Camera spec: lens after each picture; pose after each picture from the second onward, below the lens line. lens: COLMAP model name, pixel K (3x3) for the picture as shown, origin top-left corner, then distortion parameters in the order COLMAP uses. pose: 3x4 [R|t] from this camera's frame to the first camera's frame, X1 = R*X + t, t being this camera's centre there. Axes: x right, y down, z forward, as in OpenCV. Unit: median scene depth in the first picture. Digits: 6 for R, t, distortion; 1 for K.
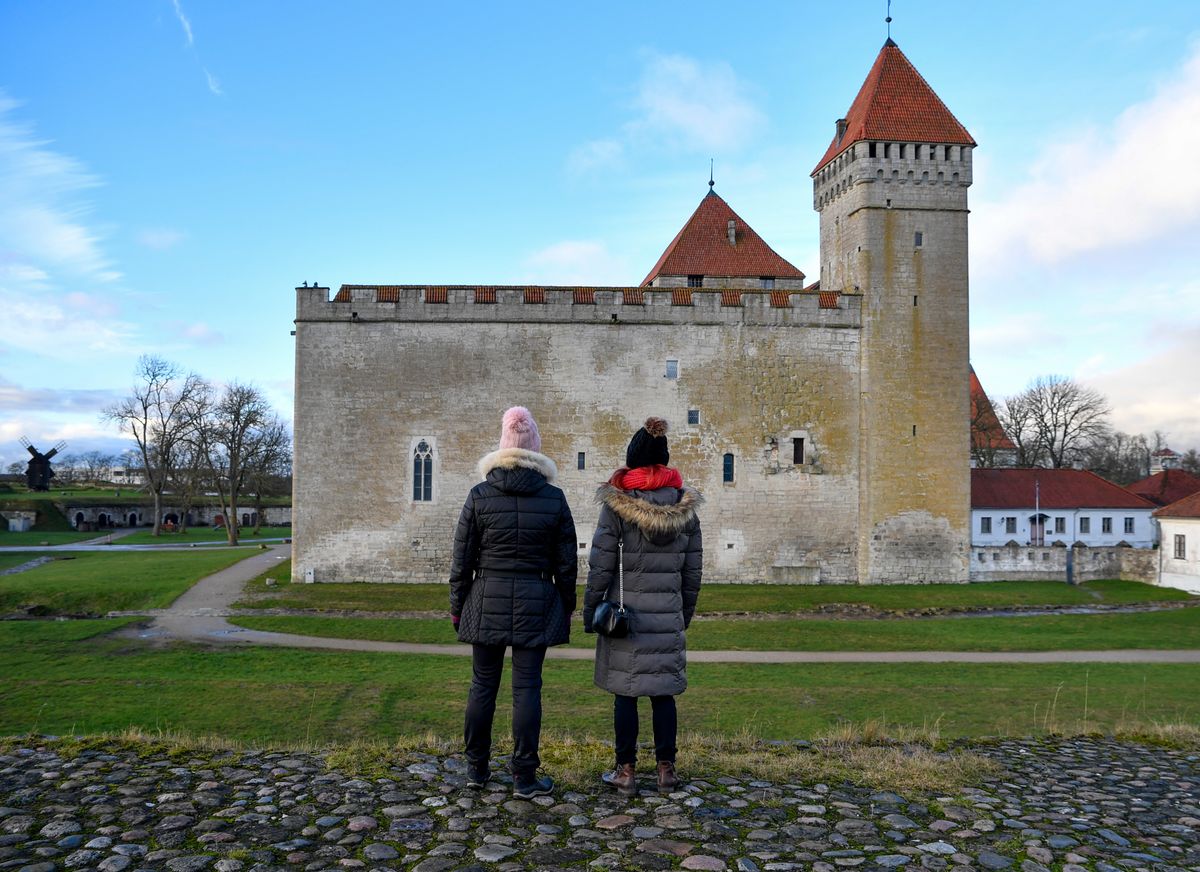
lens RADIAL K [[1121.2, 0, 599.8], [0, 1121.2, 456.4], [0, 0, 1]] dist [-0.150955, 0.175519]
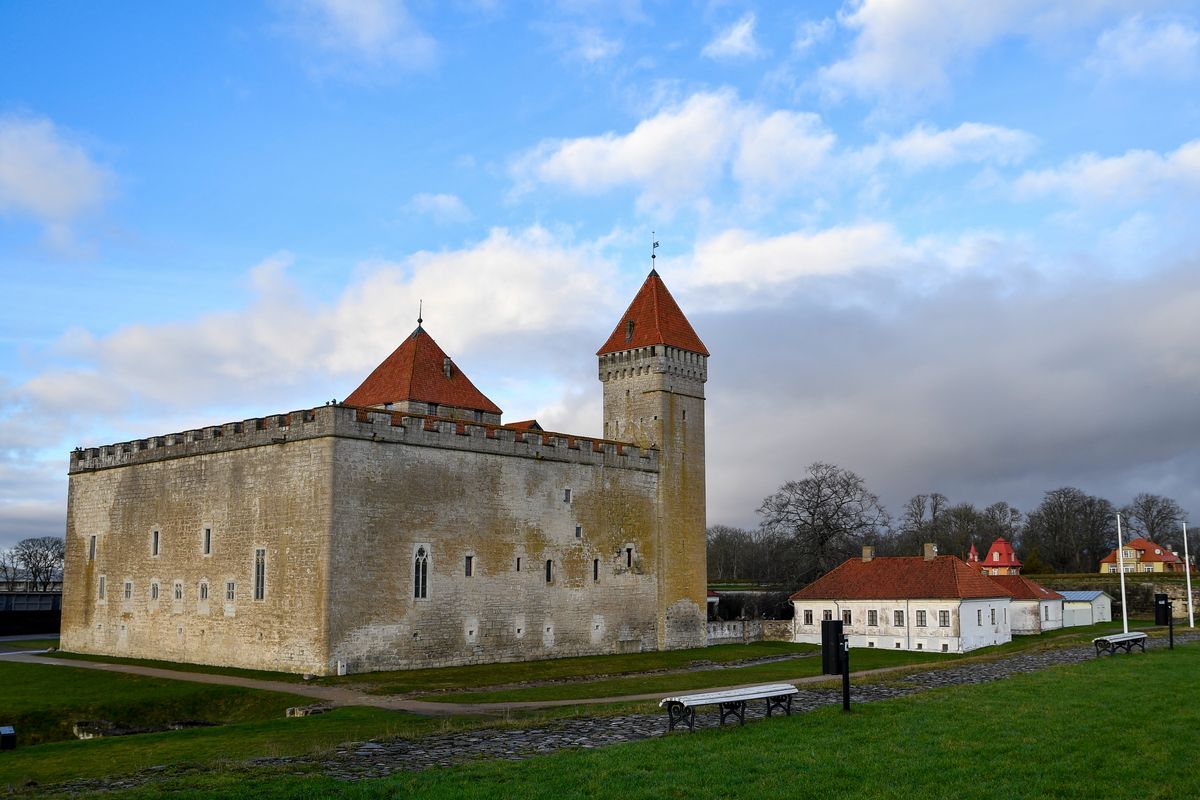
lens RADIAL K [[1171.7, 0, 600.0], [0, 1171.7, 400.0], [0, 0, 1]] dist [-0.055426, -0.000222]
pose [[0.675406, 0.104738, 0.729971, -0.951616], [-0.027739, 0.992770, -0.116780, -0.028951], [-0.736924, 0.058625, 0.673428, 0.015411]]
